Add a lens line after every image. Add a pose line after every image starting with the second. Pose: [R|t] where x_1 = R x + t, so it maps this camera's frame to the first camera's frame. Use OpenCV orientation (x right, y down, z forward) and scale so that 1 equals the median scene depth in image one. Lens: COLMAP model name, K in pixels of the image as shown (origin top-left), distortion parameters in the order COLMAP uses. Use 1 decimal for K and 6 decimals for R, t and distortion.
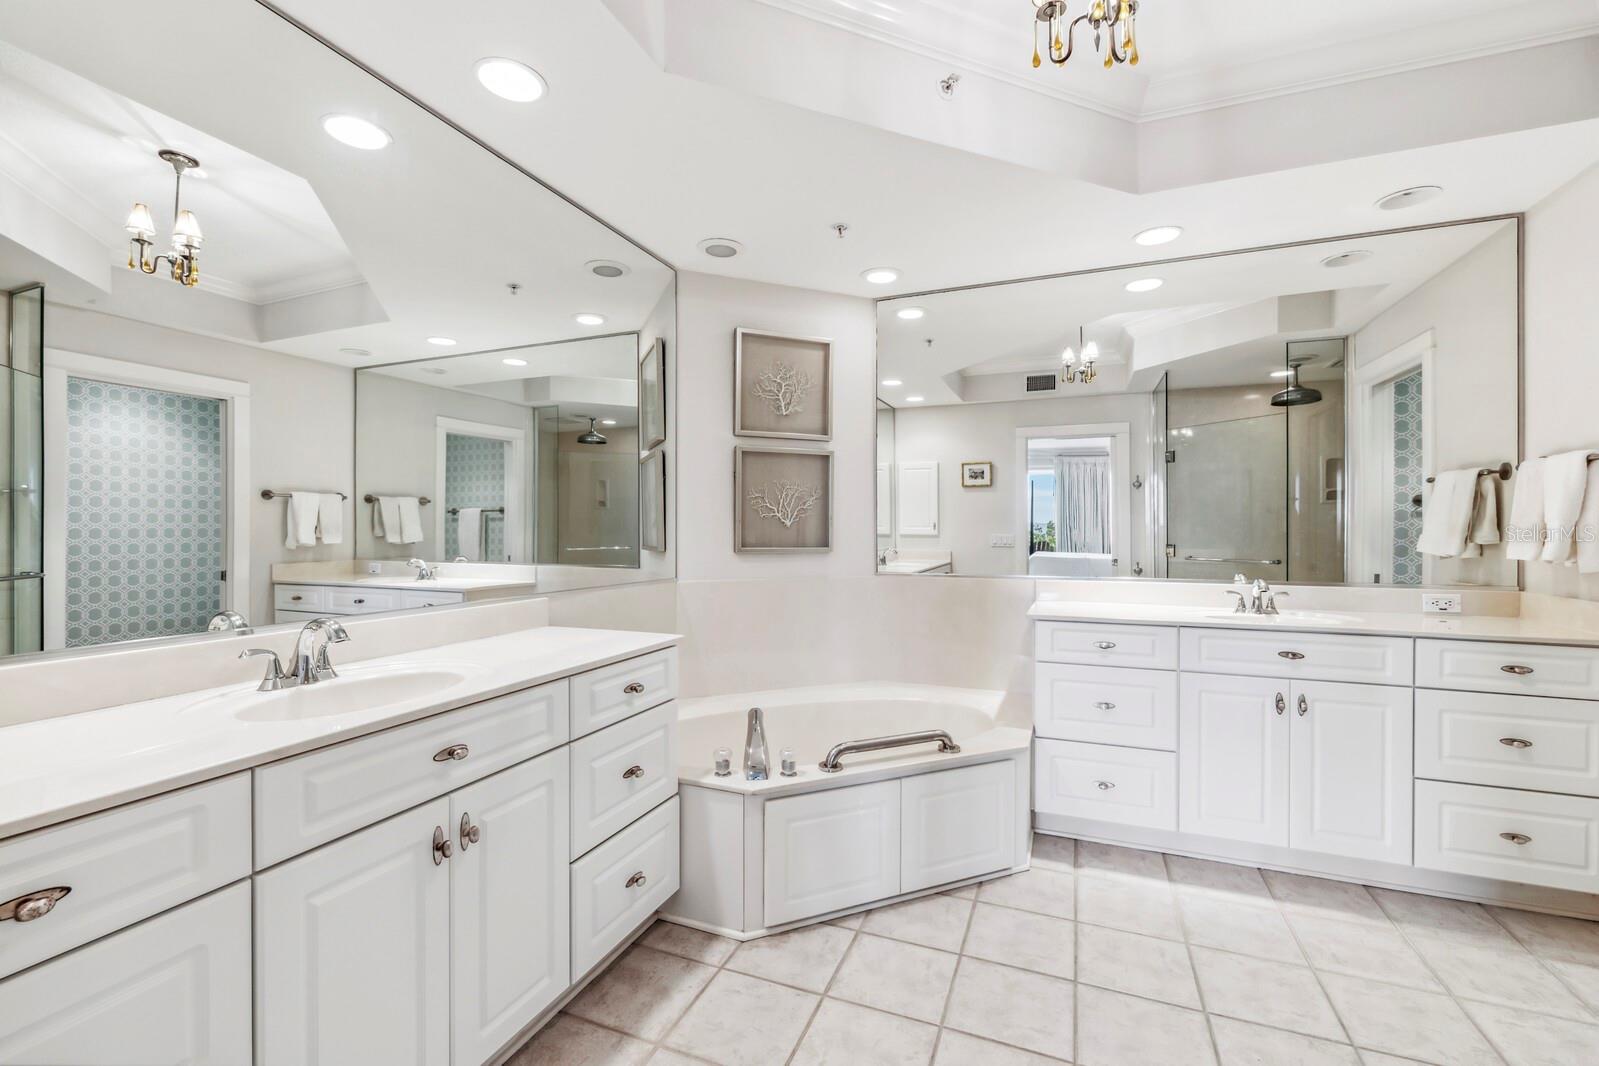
lens RADIAL K [[682.1, 0, 799.5], [0, 682.1, 533.0], [0, 0, 1]] dist [-0.003294, -0.000224]
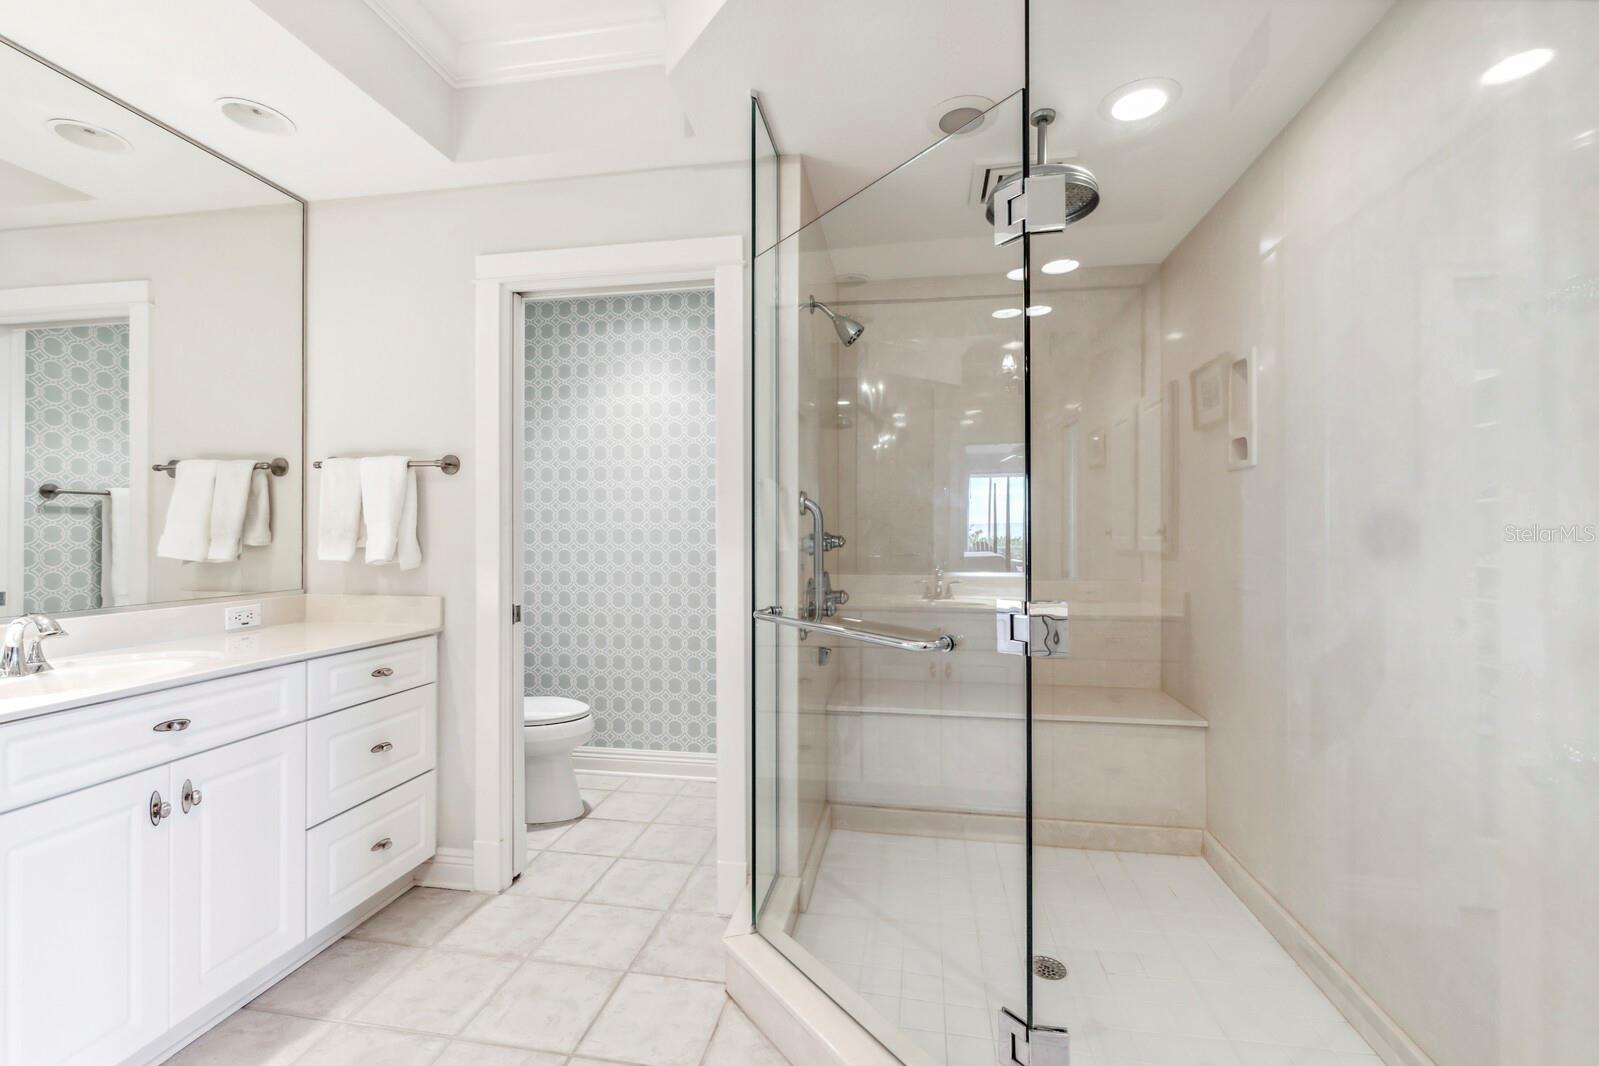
lens RADIAL K [[682.1, 0, 799.5], [0, 682.1, 533.0], [0, 0, 1]] dist [-0.003294, -0.000224]
pose [[-0.212795, -0.003390, 0.977091, -0.023269], [0.006159, 0.999969, 0.004811, 0.000059], [-0.977077, 0.007042, -0.212768, 0.565546]]
